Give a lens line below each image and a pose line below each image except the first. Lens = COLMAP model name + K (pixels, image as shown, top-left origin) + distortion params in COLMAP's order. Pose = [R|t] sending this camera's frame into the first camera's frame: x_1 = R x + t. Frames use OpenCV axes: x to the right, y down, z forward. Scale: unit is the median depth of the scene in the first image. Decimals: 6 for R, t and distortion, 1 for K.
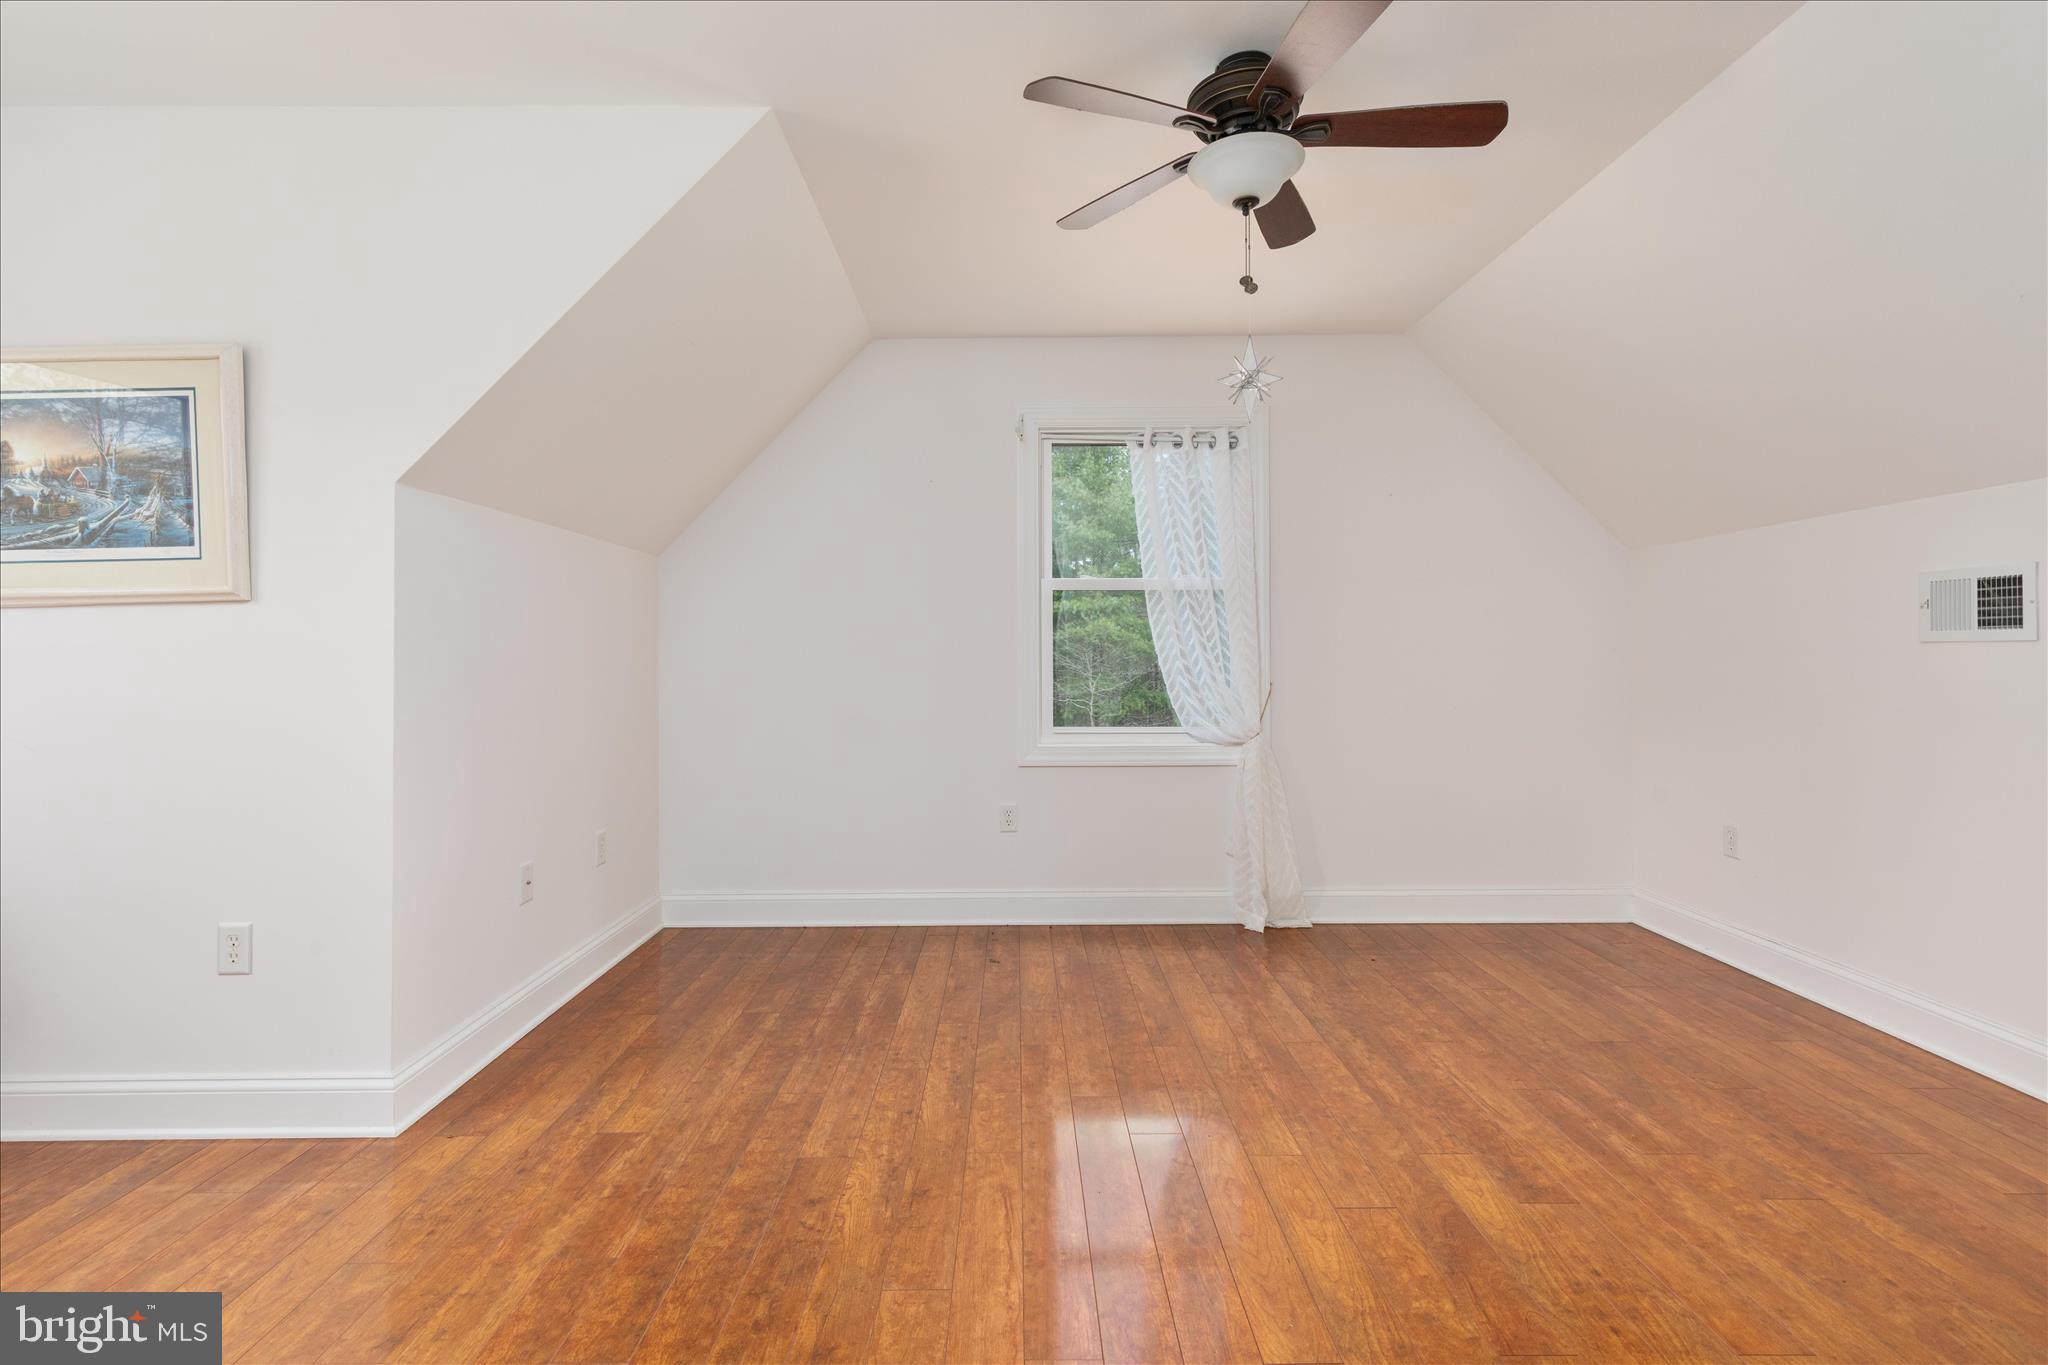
lens RADIAL K [[923.5, 0, 1027.5], [0, 923.5, 680.7], [0, 0, 1]] dist [0.012722, -0.000620]
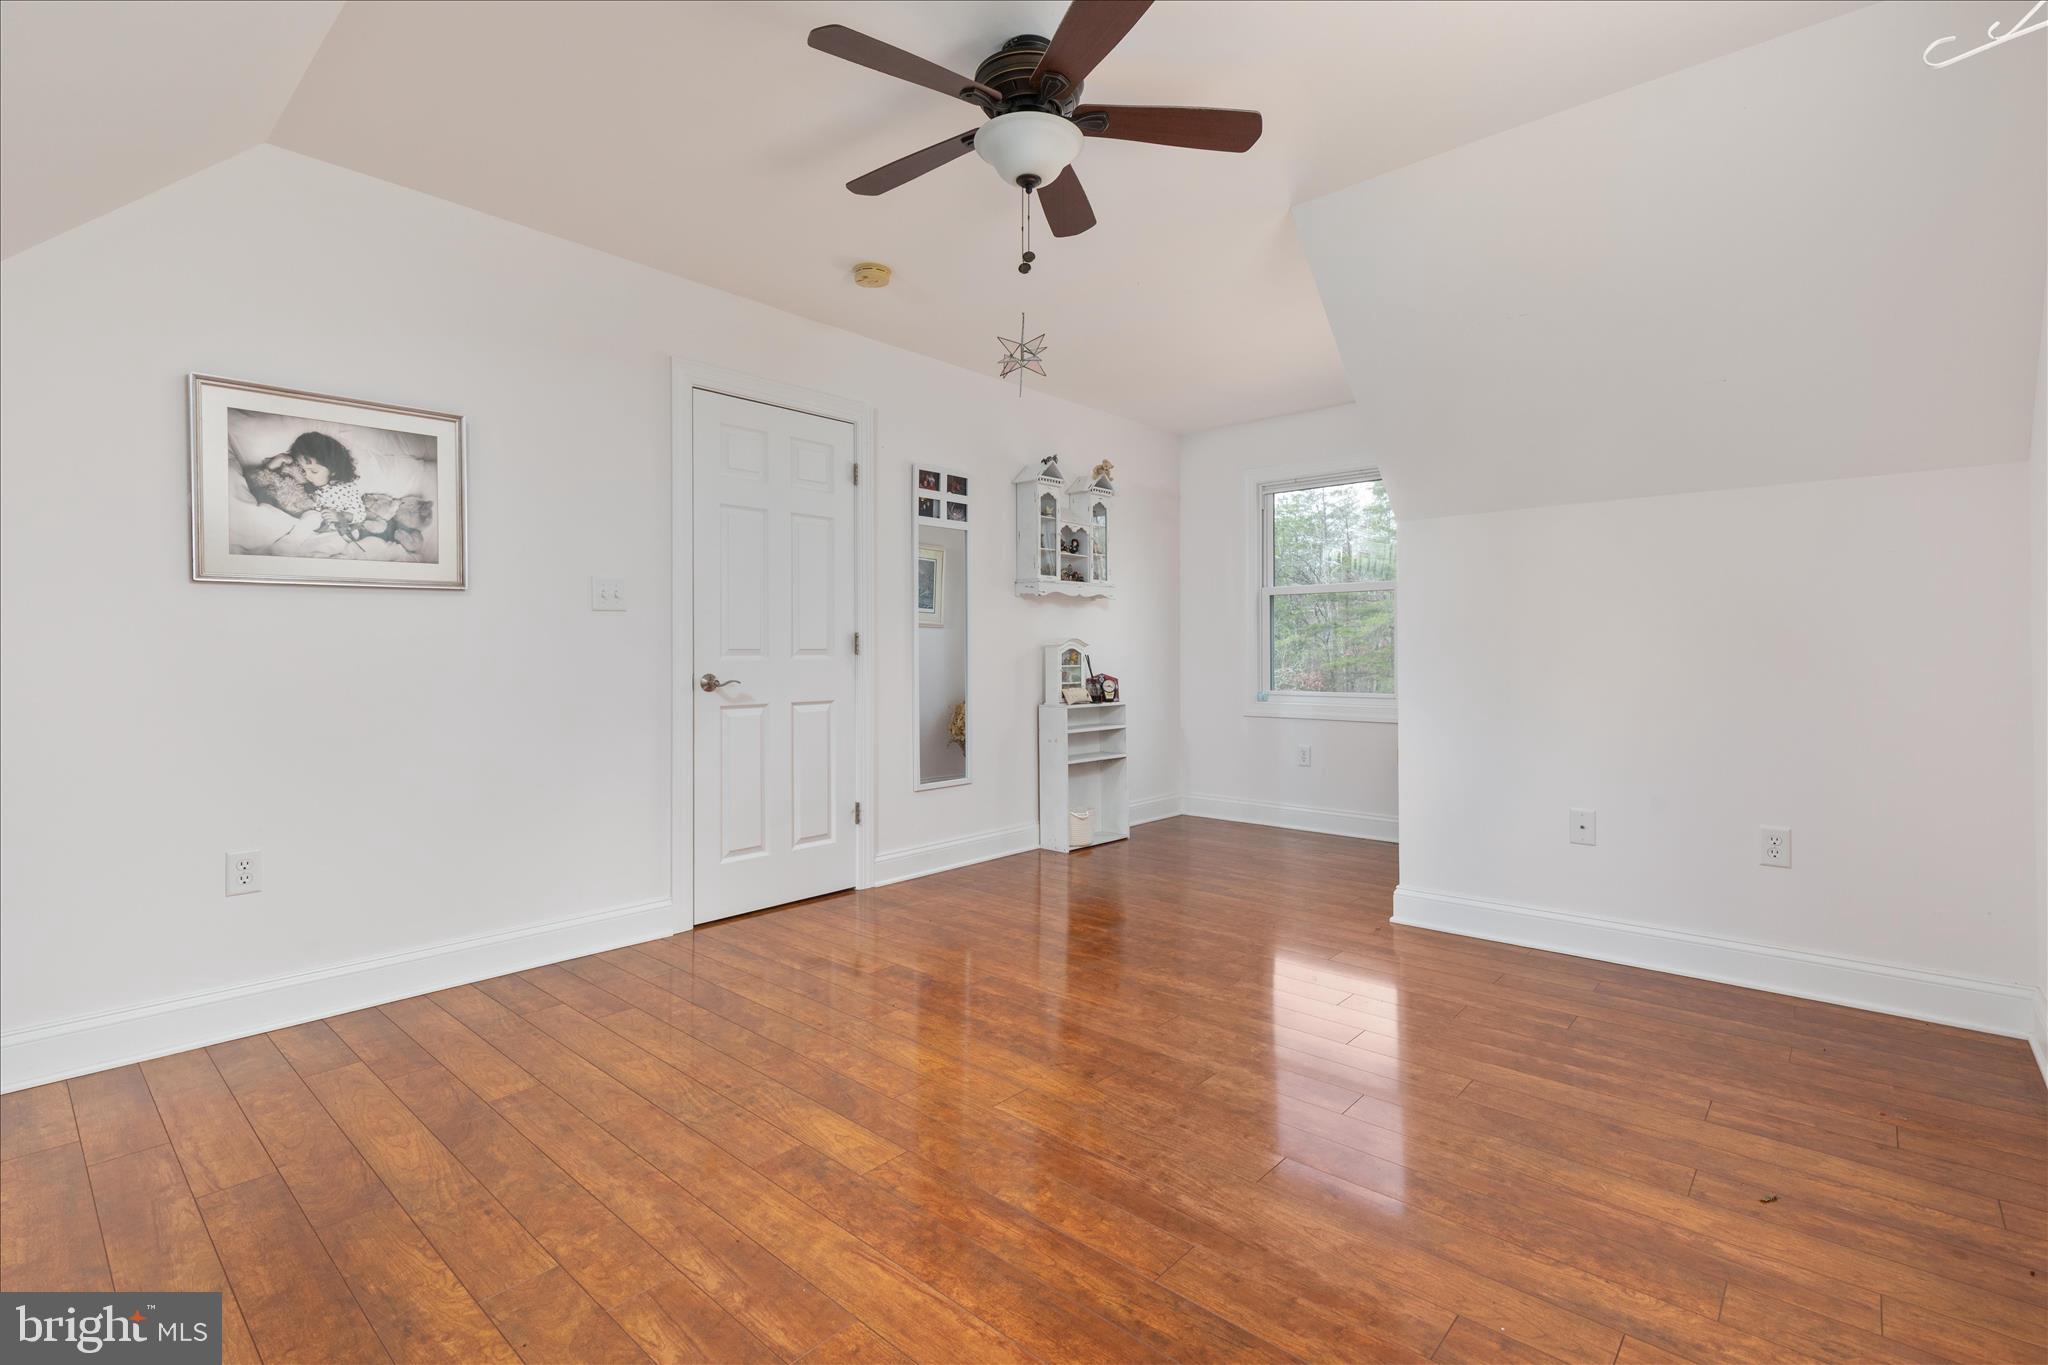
lens RADIAL K [[923.5, 0, 1027.5], [0, 923.5, 680.7], [0, 0, 1]] dist [0.012722, -0.000620]
pose [[-0.663705, 0.027531, -0.747487, 0.895806], [-0.013540, 0.998716, 0.048807, -0.007566], [0.747872, 0.042514, -0.662480, 1.476562]]
